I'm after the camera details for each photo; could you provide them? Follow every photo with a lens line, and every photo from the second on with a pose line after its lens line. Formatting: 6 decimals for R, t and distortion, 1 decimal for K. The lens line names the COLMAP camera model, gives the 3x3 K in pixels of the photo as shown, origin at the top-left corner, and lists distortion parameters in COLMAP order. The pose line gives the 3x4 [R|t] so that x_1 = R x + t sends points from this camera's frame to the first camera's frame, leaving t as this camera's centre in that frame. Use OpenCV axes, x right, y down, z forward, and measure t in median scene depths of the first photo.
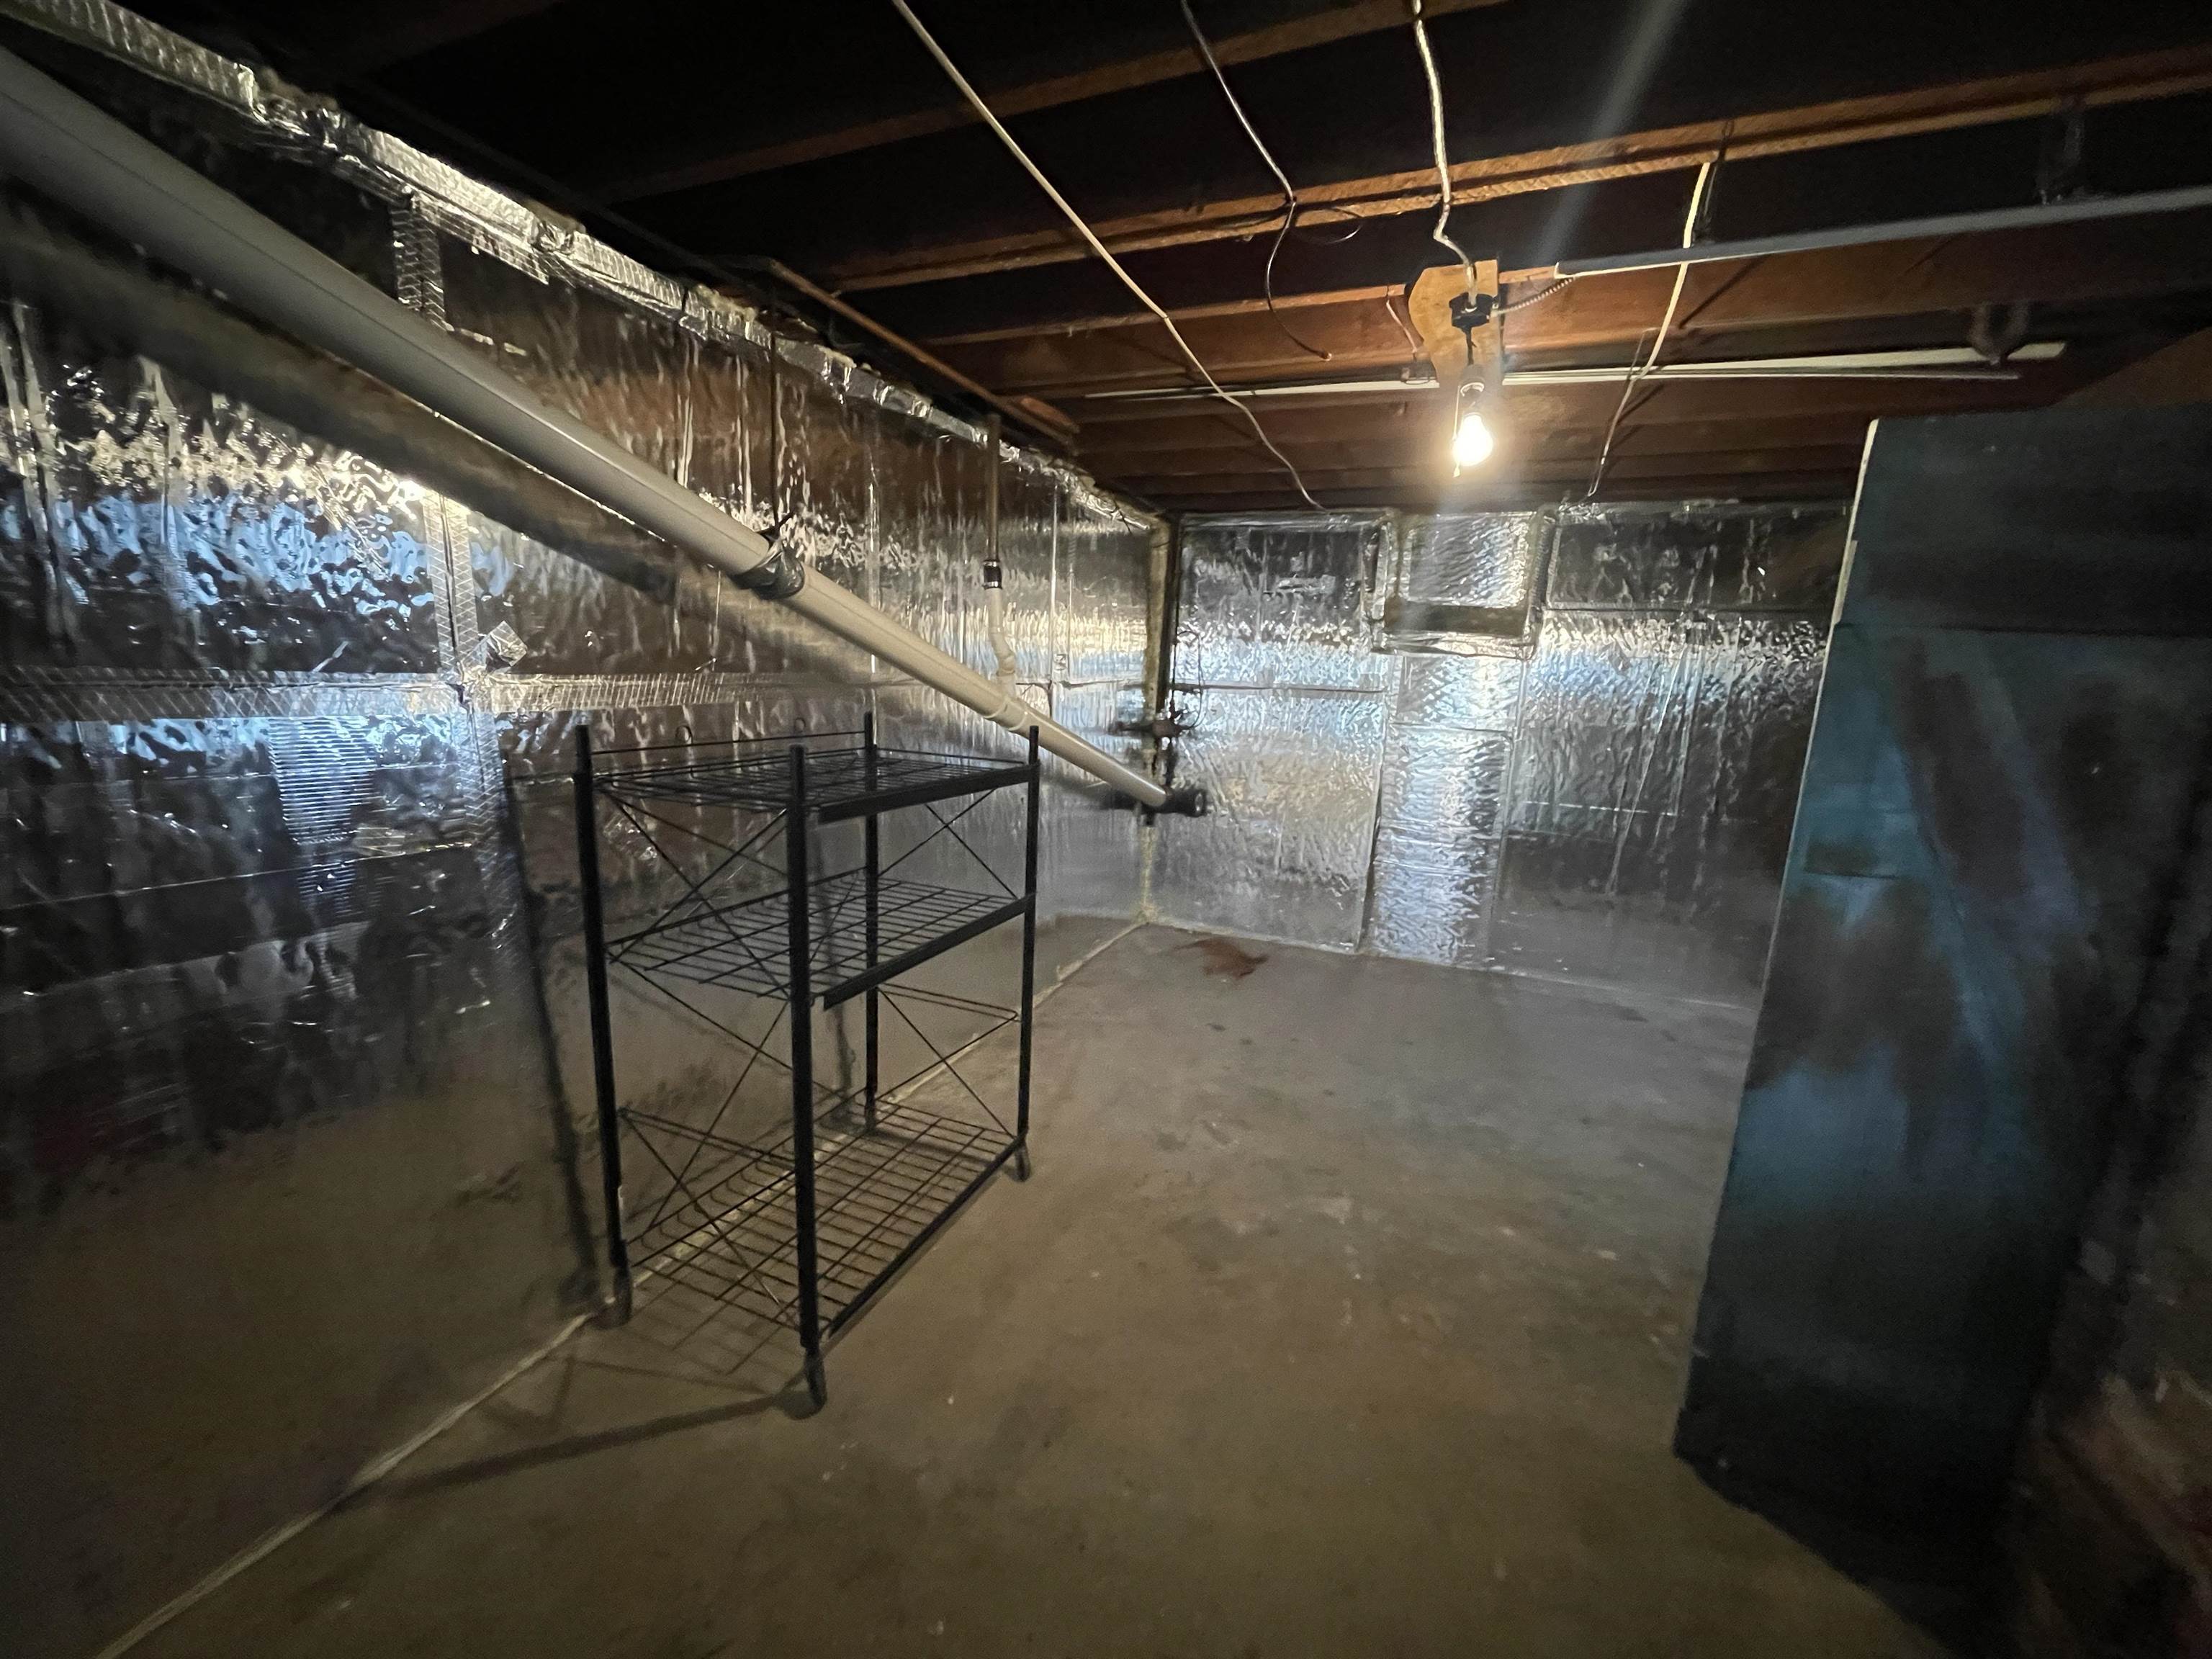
lens RADIAL K [[887.9, 0, 1107.8], [0, 887.9, 832.2], [0, 0, 1]] dist [-0.000045, 0.000649]
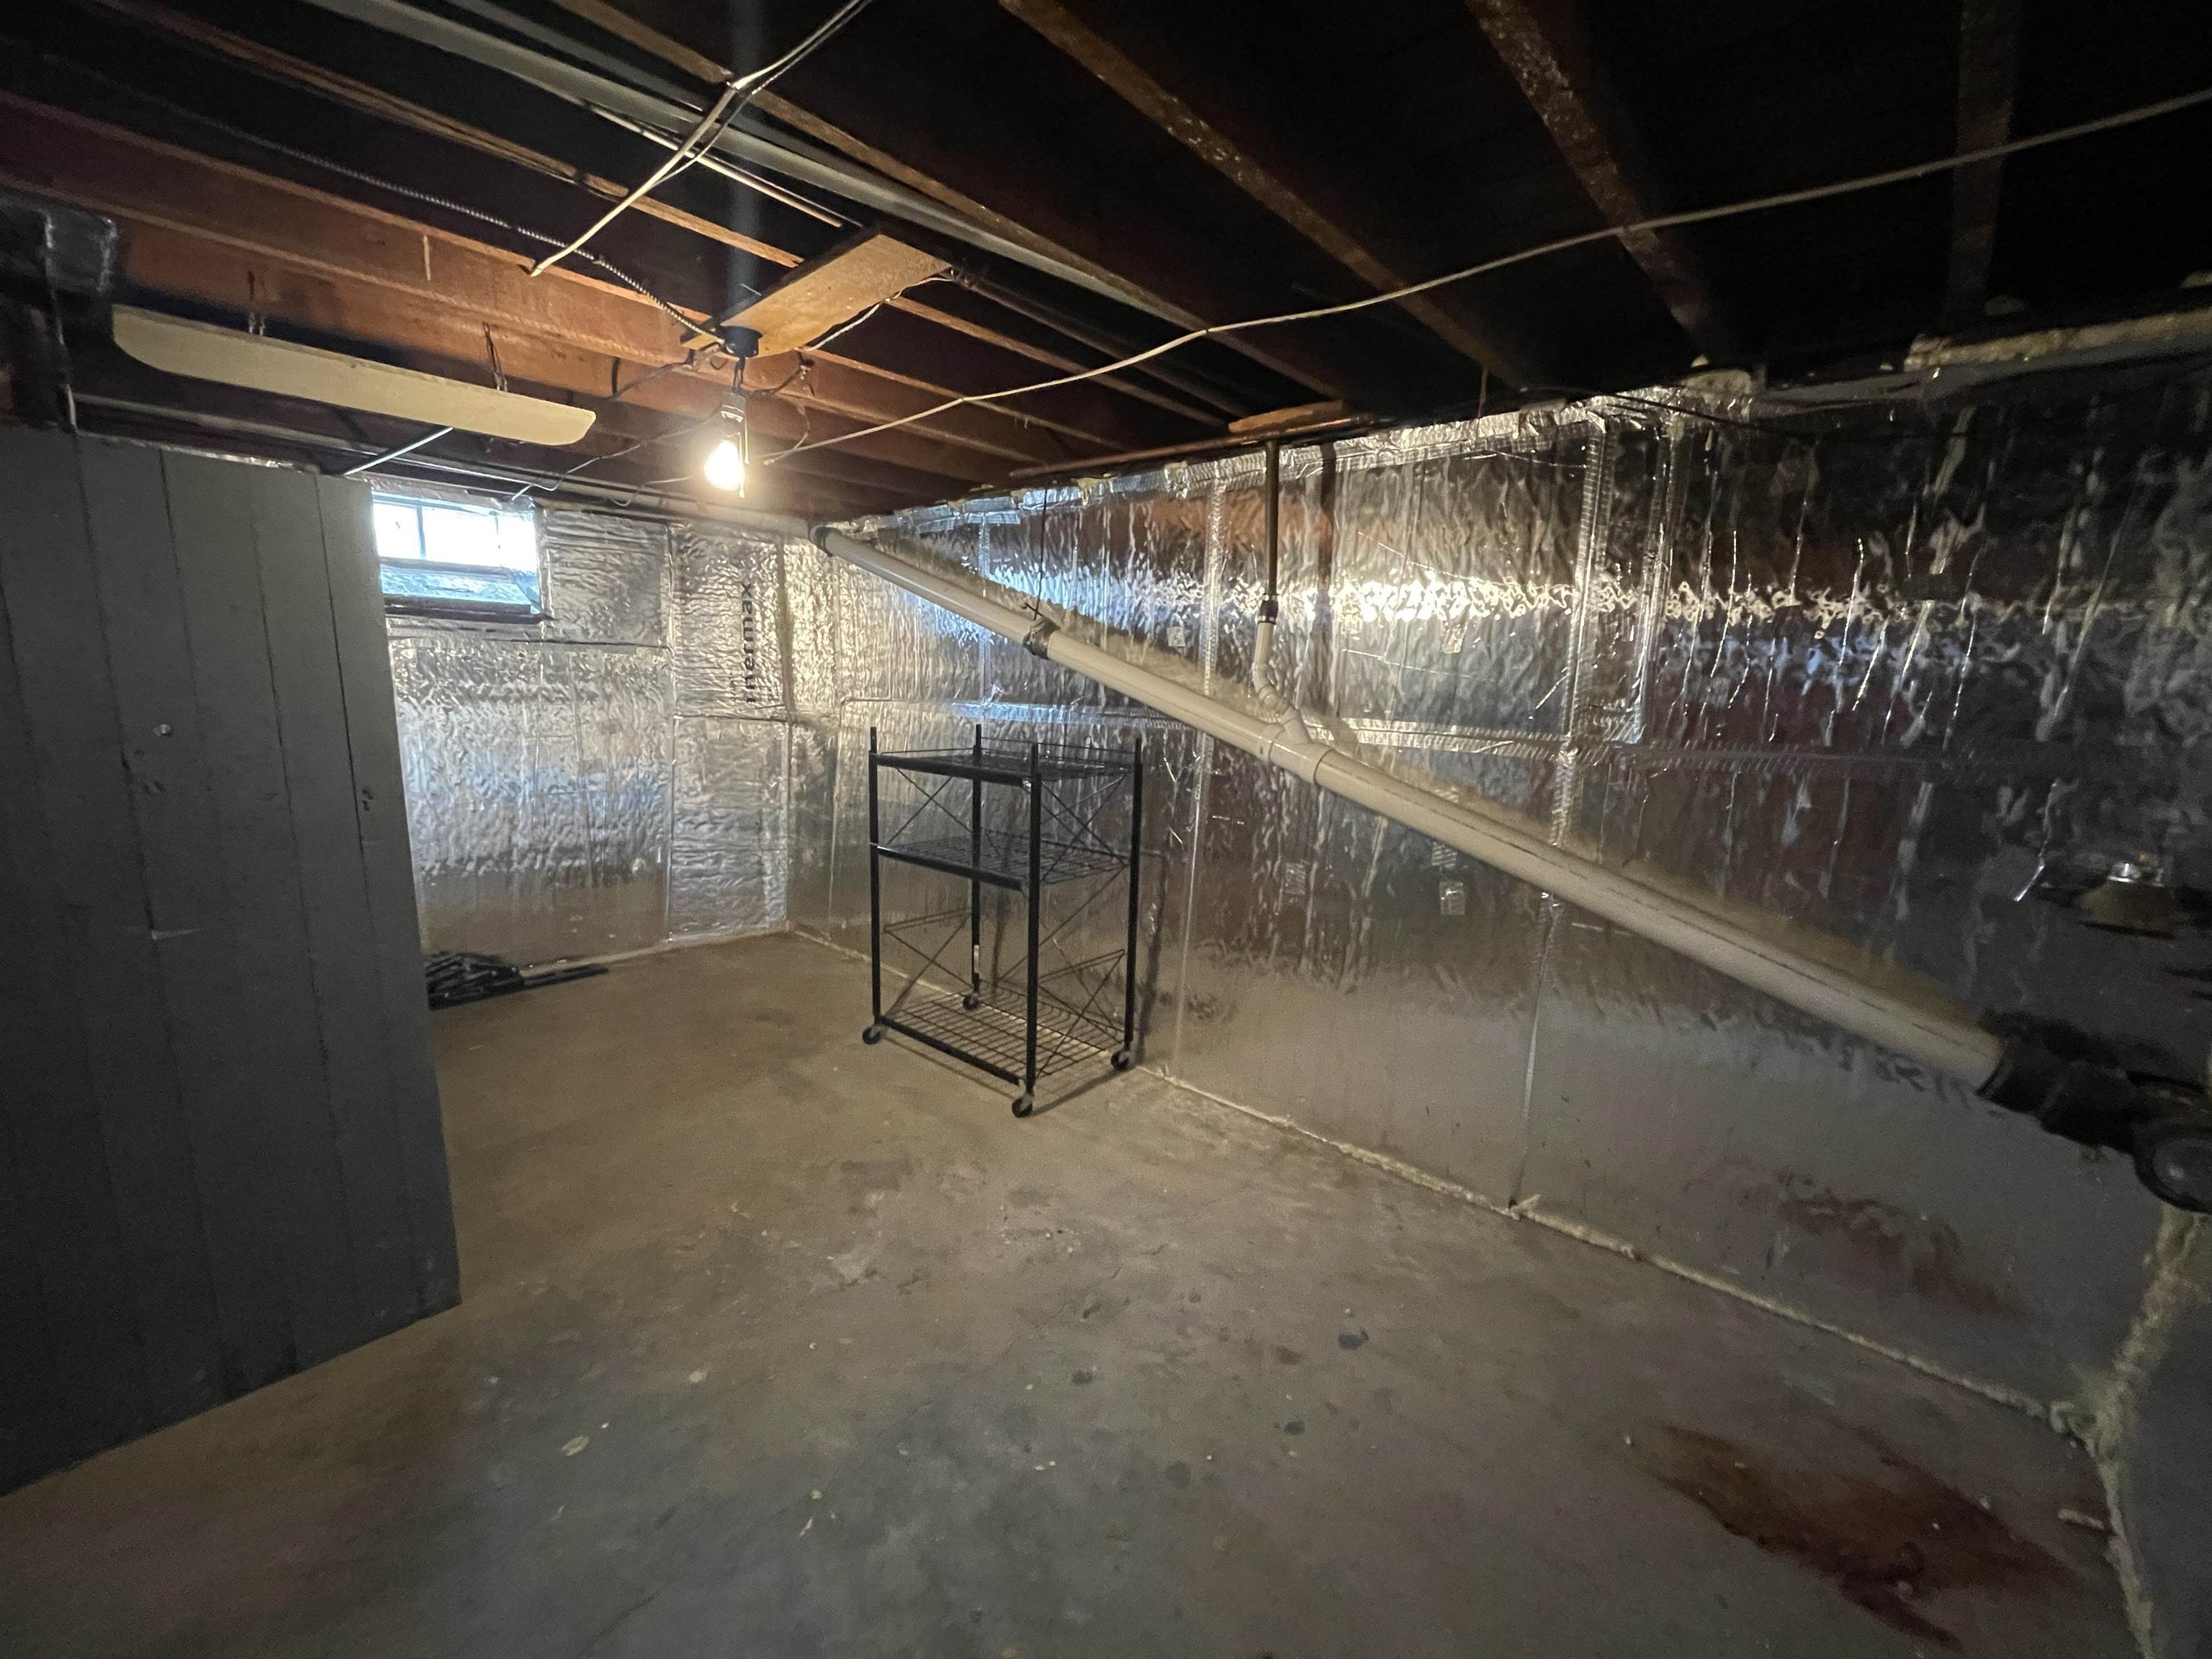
lens RADIAL K [[887.9, 0, 1107.0], [0, 887.9, 833.3], [0, 0, 1]] dist [-0.000045, 0.000649]
pose [[-0.310473, 0.117373, -0.943308, 1.122689], [-0.215530, 0.957811, 0.190116, -0.275351], [0.925826, 0.262337, -0.272077, 1.552853]]
